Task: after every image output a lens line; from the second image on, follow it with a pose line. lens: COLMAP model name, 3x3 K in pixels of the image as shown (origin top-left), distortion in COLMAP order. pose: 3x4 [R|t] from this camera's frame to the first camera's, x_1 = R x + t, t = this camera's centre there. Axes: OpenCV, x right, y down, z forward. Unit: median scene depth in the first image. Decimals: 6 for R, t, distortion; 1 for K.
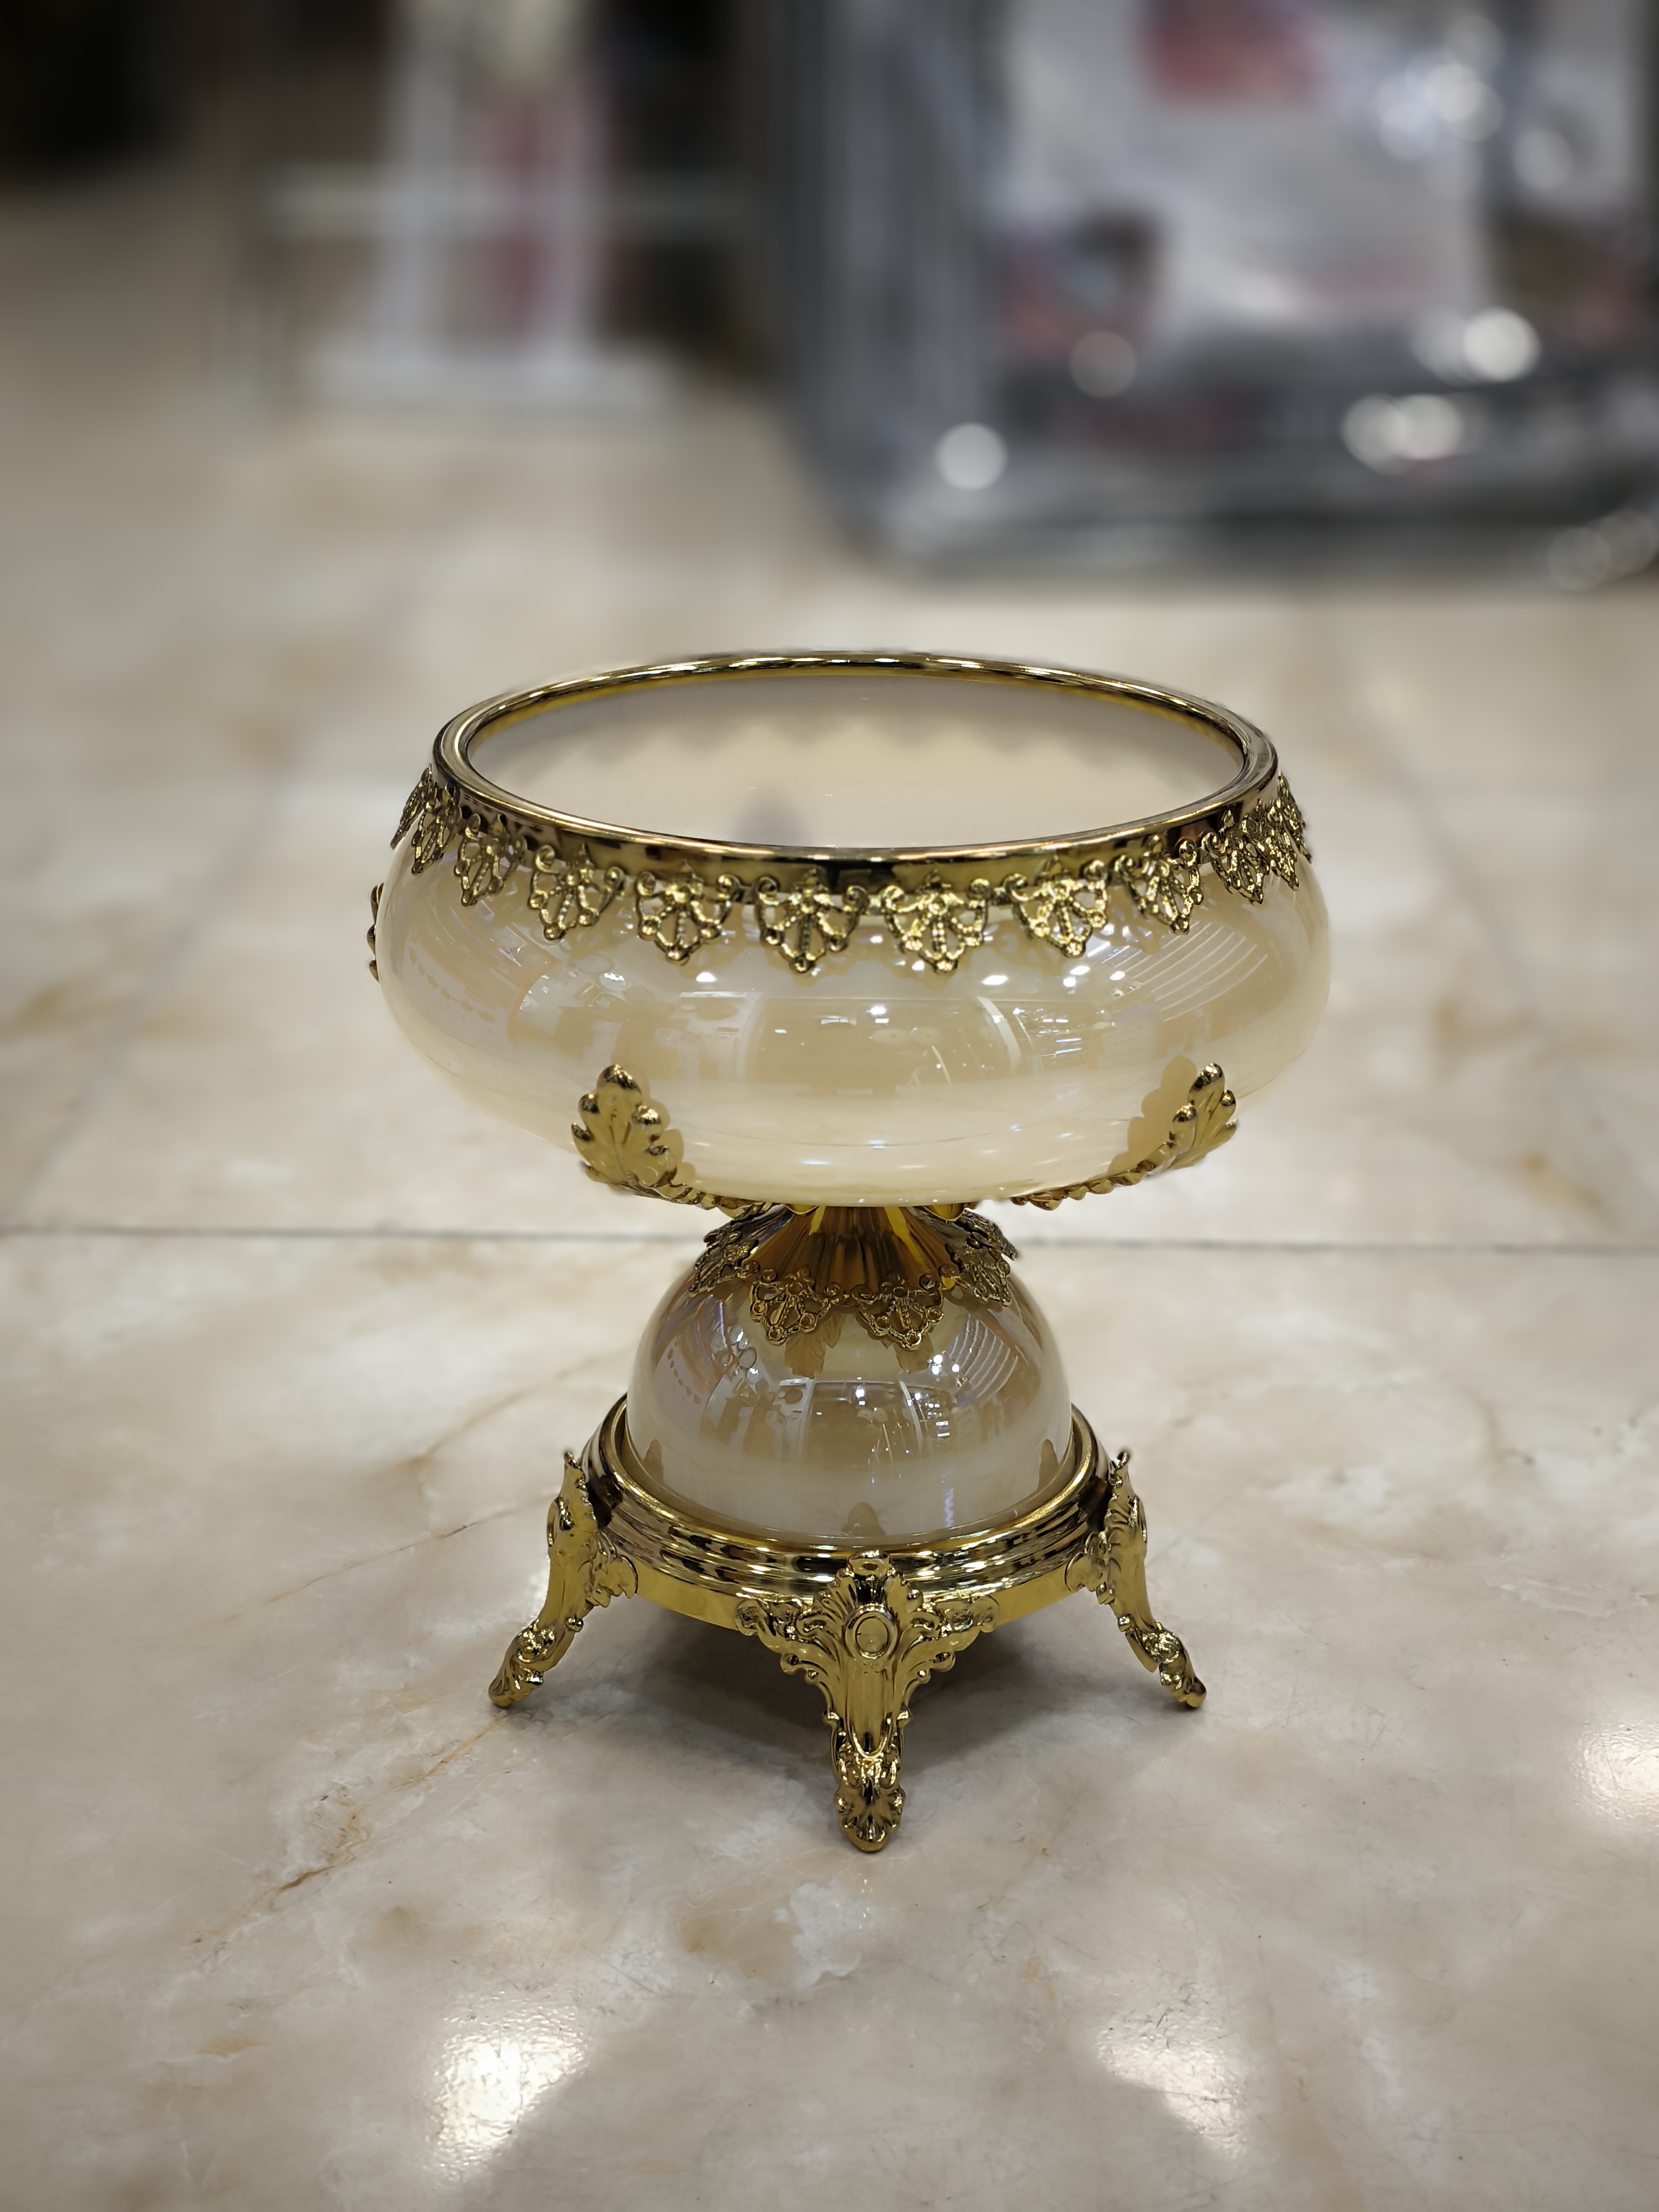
lens RADIAL K [[3171.8, 0, 834.6], [0, 3171.8, 1102.7], [0, 0, 1]] dist [-0.016555, 0.000000]
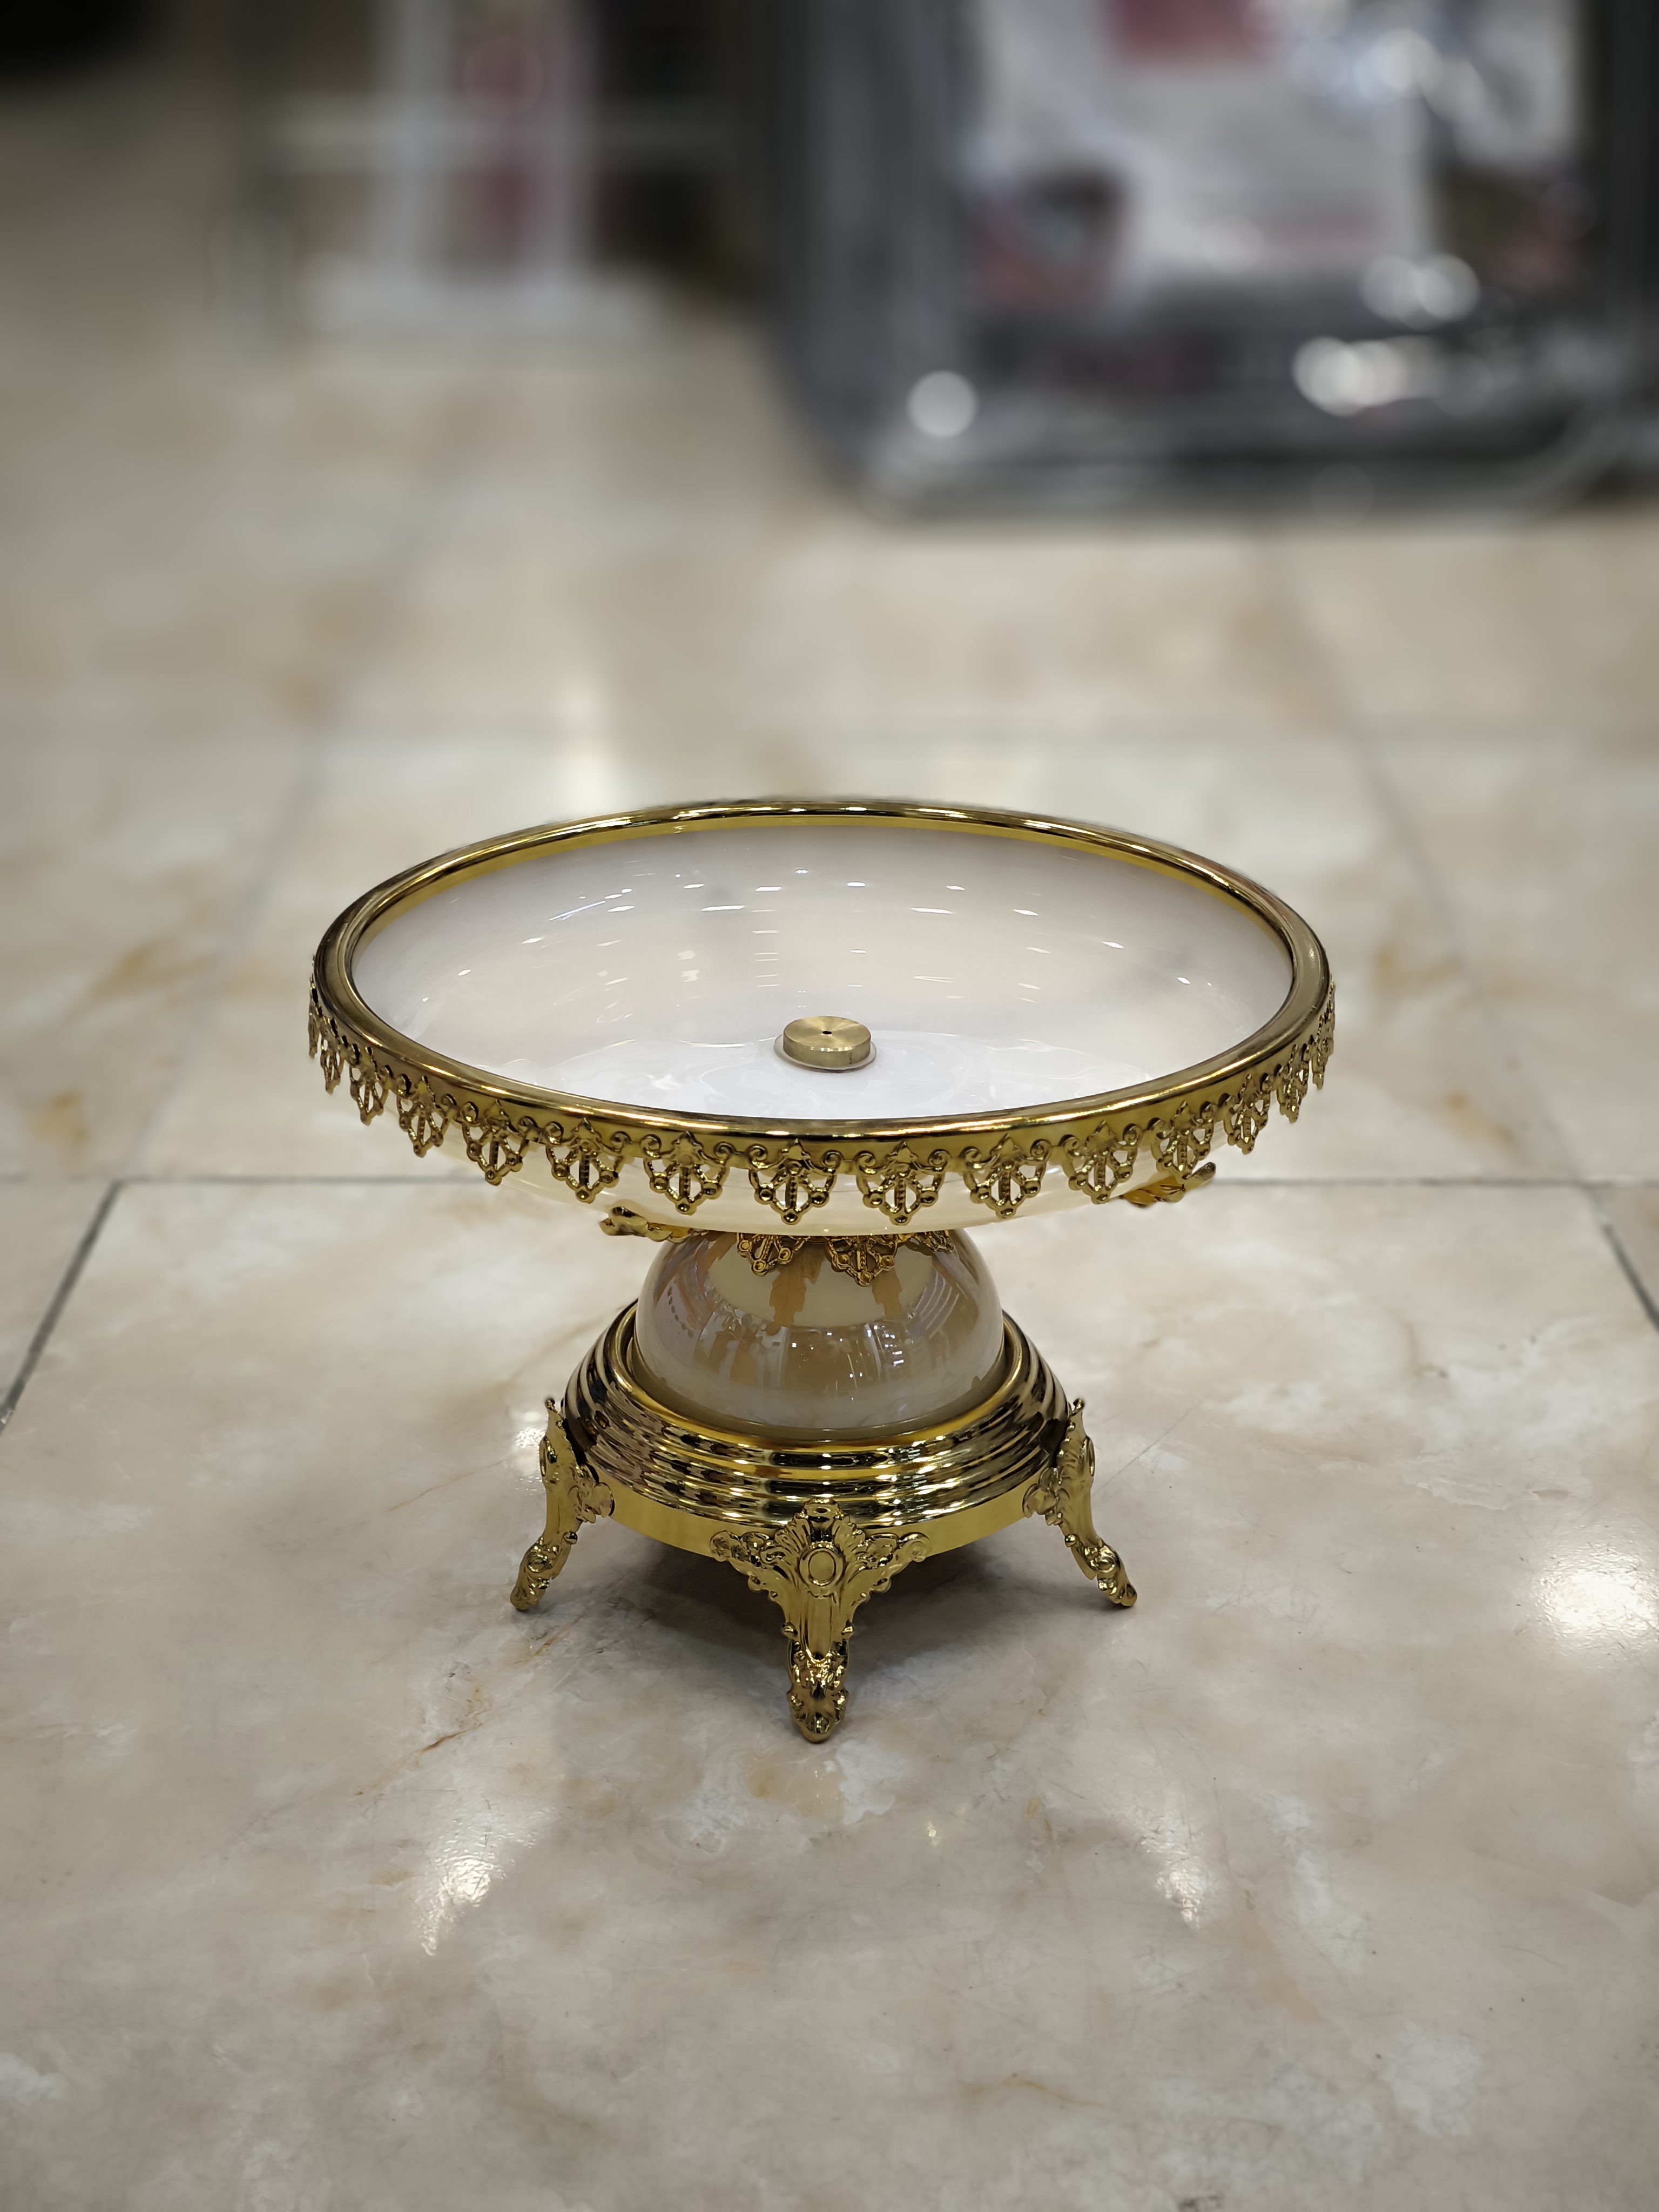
lens RADIAL K [[3171.8, 0, 825.5], [0, 3171.8, 1100.9], [0, 0, 1]] dist [-0.016555, 0.000000]
pose [[0.999909, -0.011377, 0.007308, -0.021698], [0.010990, 0.998640, 0.050967, -0.058991], [-0.007878, -0.050882, 0.998674, -0.198680]]
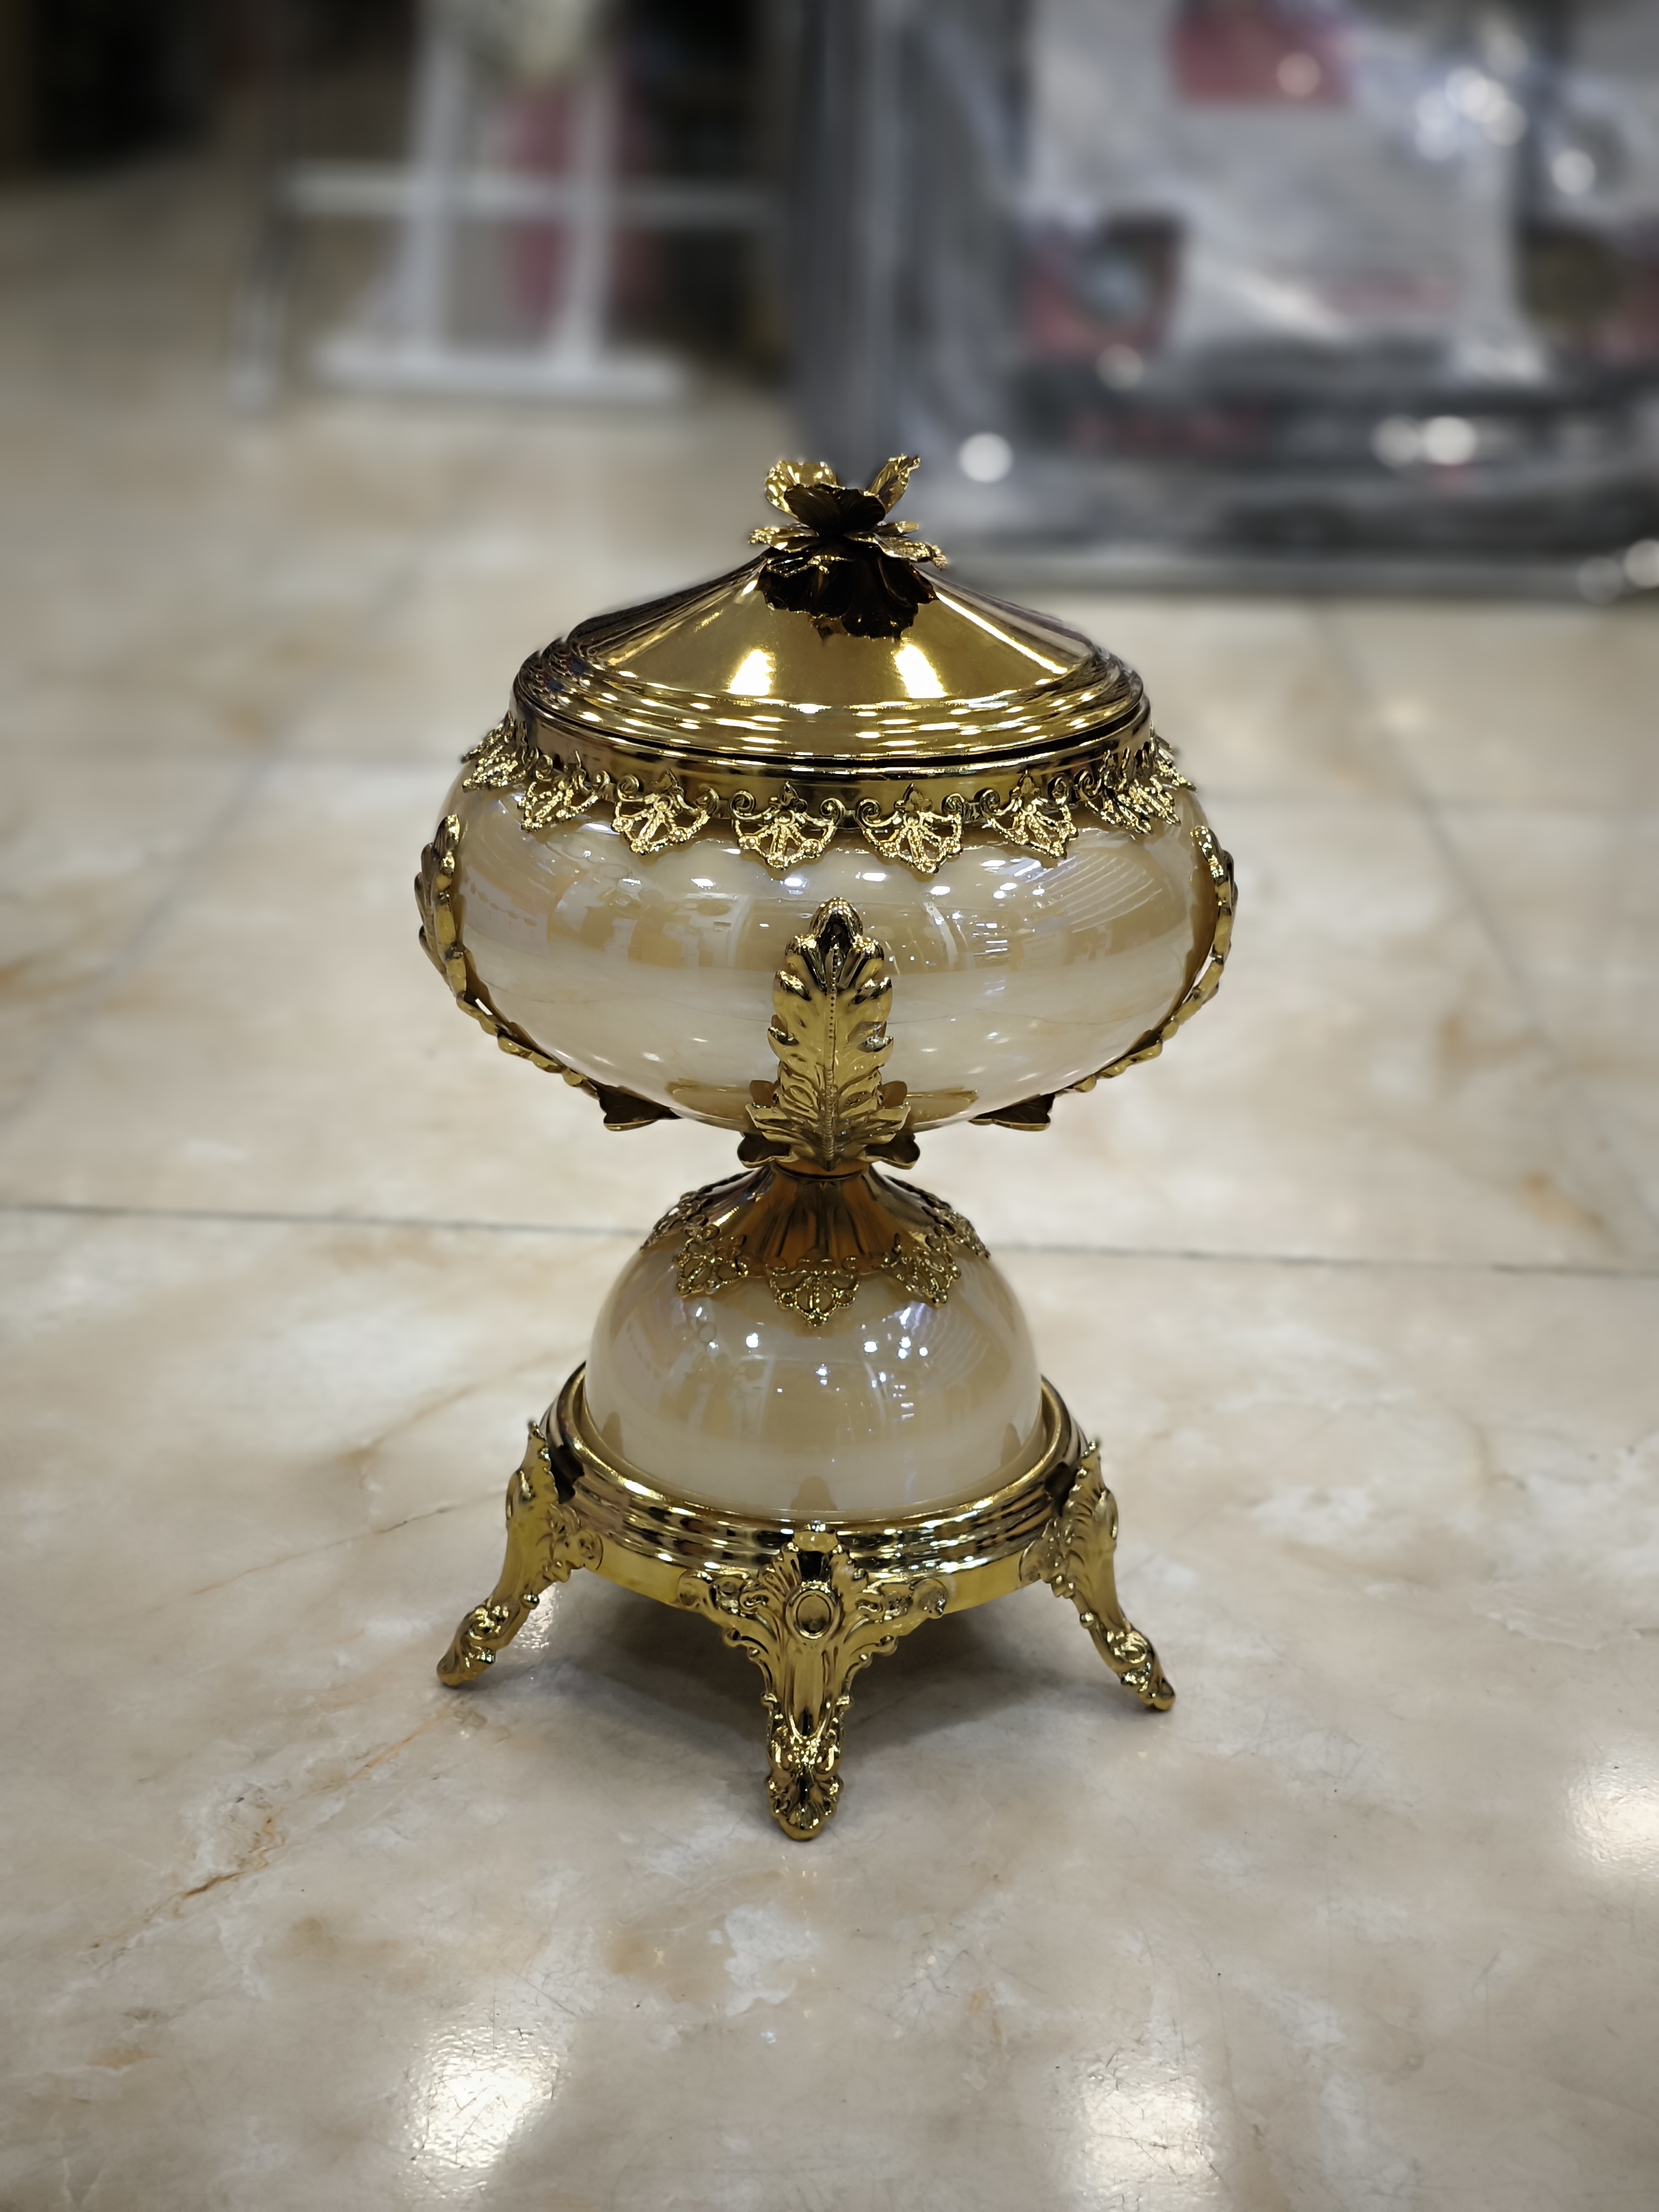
lens RADIAL K [[3171.8, 0, 846.1], [0, 3171.8, 1122.6], [0, 0, 1]] dist [-0.016555, 0.000000]
pose [[0.999585, 0.028787, 0.000663, 0.013110], [-0.028785, 0.999582, -0.002547, 0.013217], [-0.000736, 0.002526, 0.999997, 0.048260]]
